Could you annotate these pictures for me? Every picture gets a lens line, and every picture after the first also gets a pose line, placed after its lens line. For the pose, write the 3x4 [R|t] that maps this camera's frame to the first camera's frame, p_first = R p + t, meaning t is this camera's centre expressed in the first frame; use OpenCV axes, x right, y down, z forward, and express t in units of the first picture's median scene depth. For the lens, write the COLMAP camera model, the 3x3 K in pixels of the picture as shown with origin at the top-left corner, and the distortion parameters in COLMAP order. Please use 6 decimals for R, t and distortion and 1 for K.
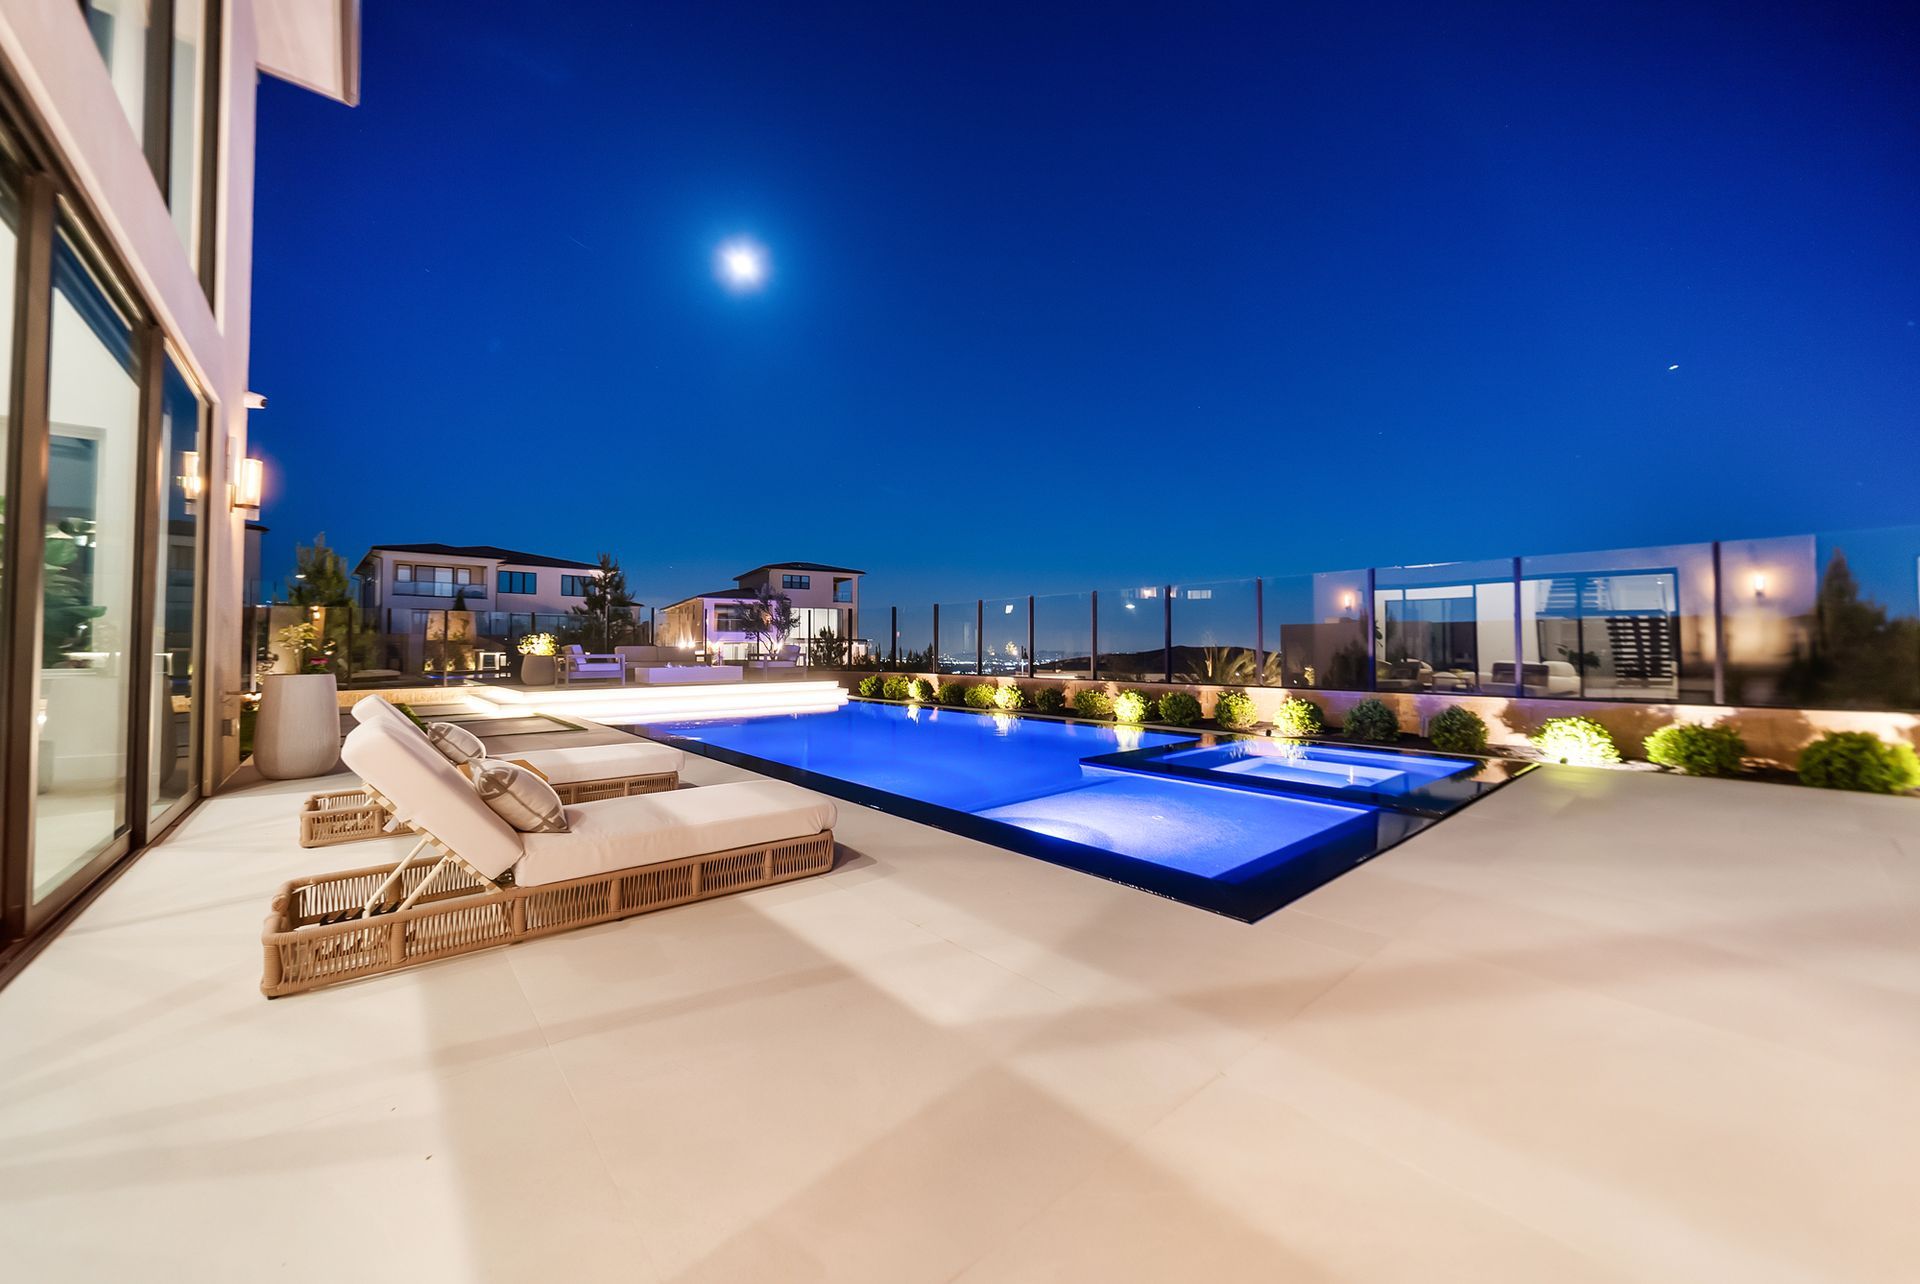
lens RADIAL K [[701.7, 0, 954.8], [0, 701.7, 636.8], [0, 0, 1]] dist [-0.000092, 0.000099]
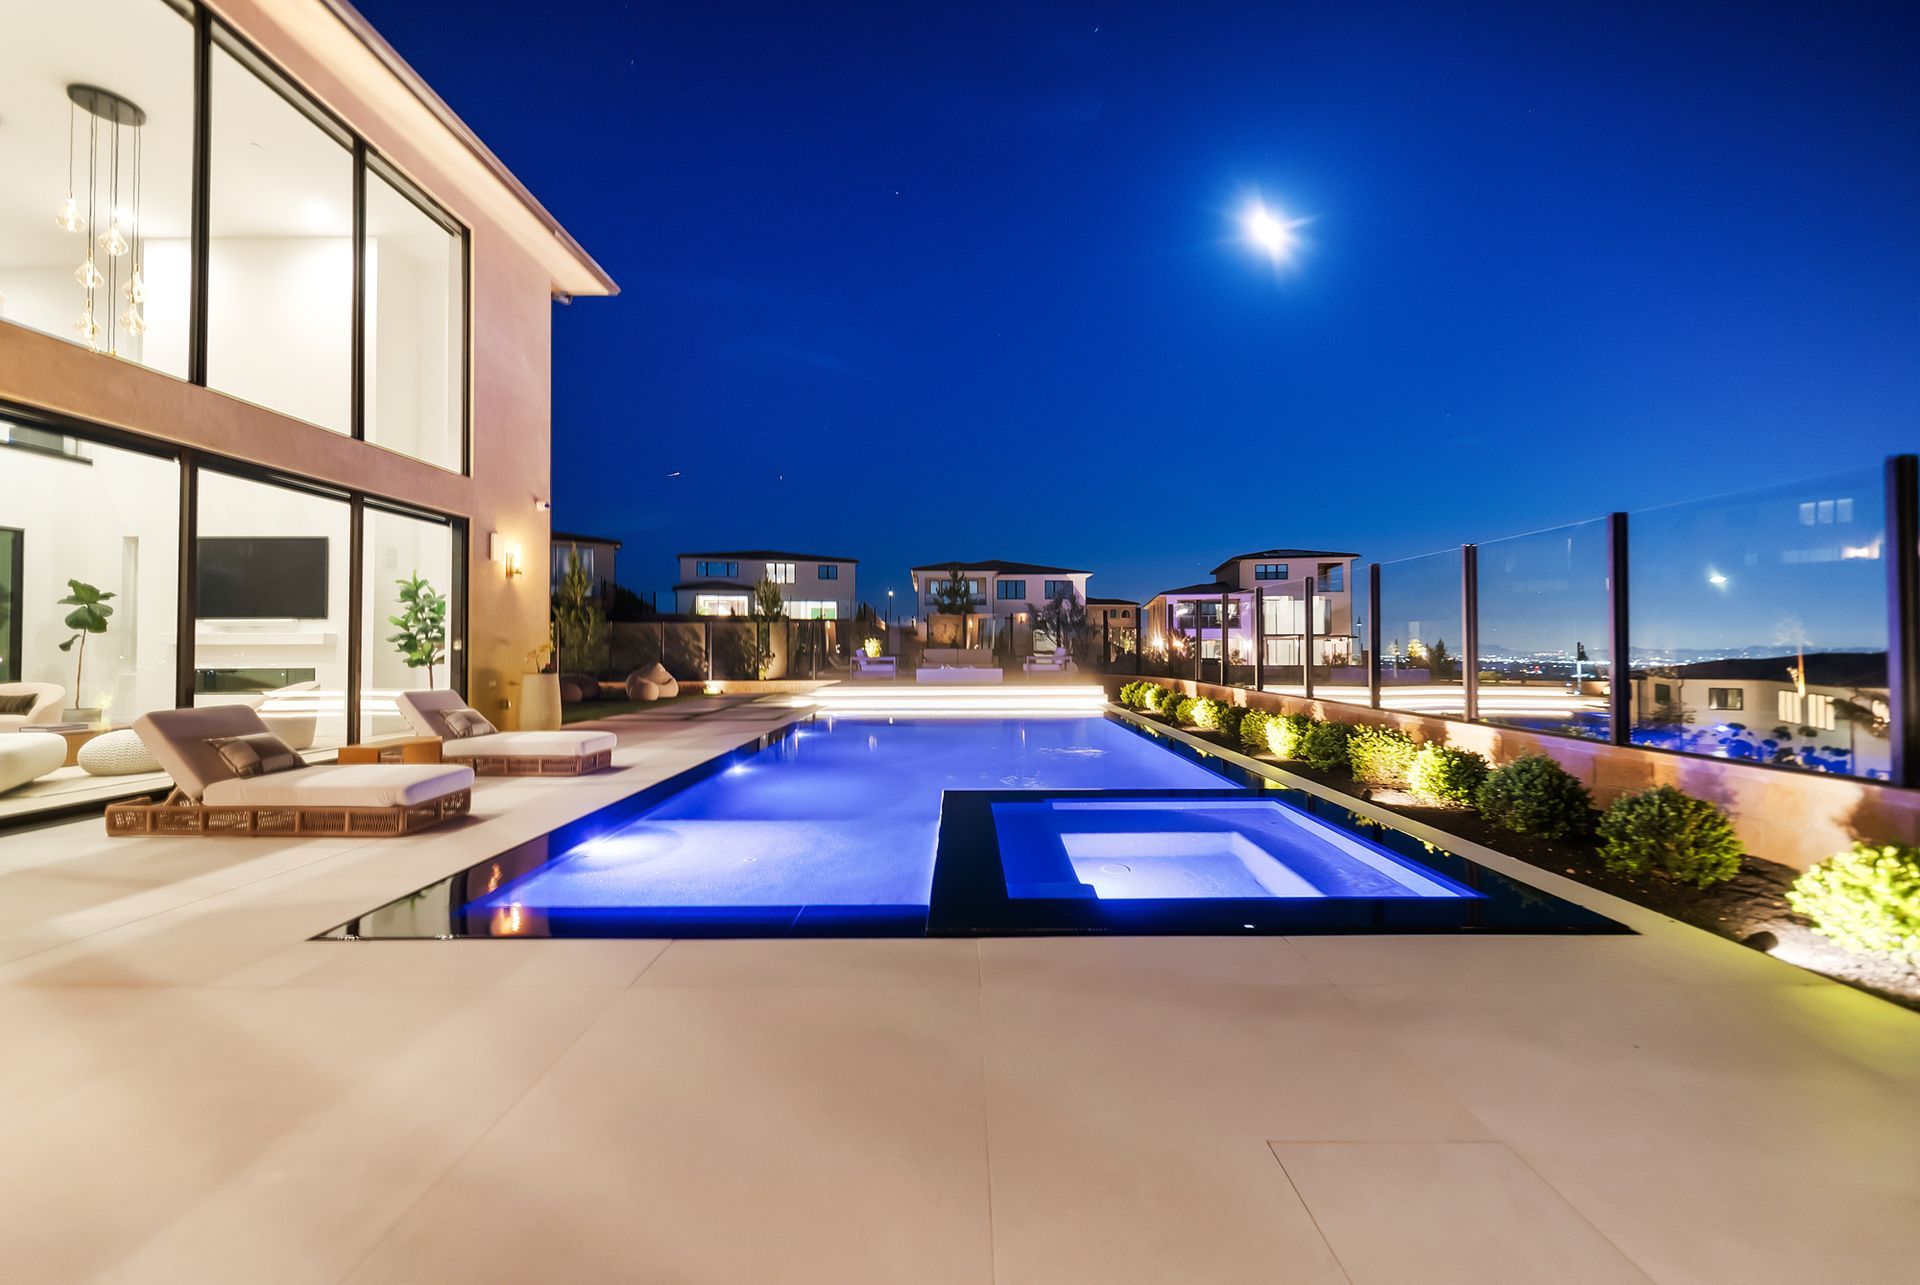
lens RADIAL K [[724.0, 0, 961.5], [0, 724.0, 637.8], [0, 0, 1]] dist [0.000454, 0.000214]
pose [[0.760389, -0.008951, -0.649407, 0.091705], [0.013913, 0.999900, 0.002509, -0.001976], [0.649319, -0.010943, 0.760437, 0.039016]]
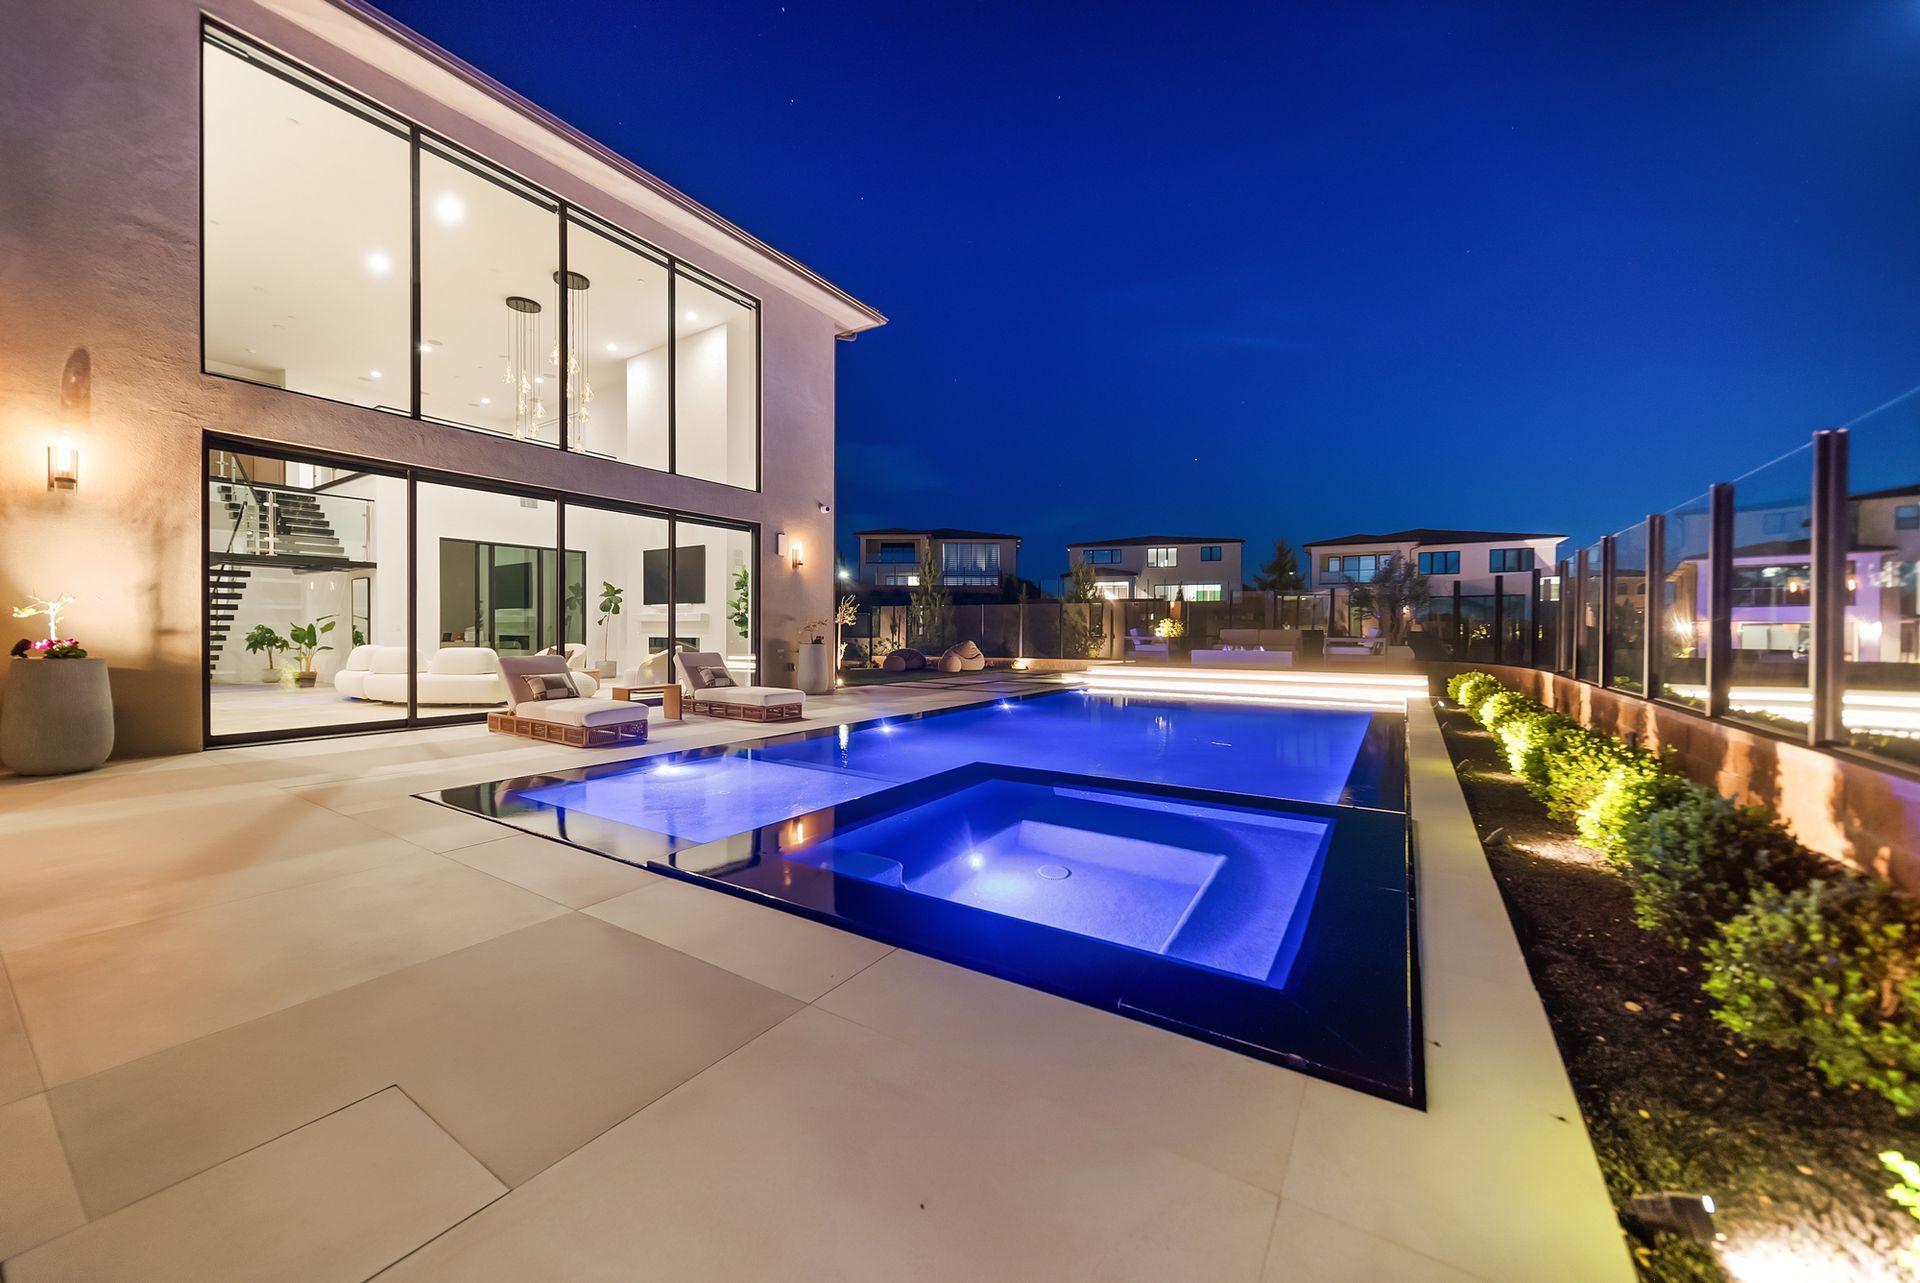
lens RADIAL K [[701.7, 0, 954.8], [0, 701.7, 636.3], [0, 0, 1]] dist [-0.000092, 0.000099]
pose [[0.284969, 0.009698, -0.958488, 0.116856], [0.013597, 0.999807, 0.014159, 0.000929], [0.958440, -0.017067, 0.284782, 0.086336]]
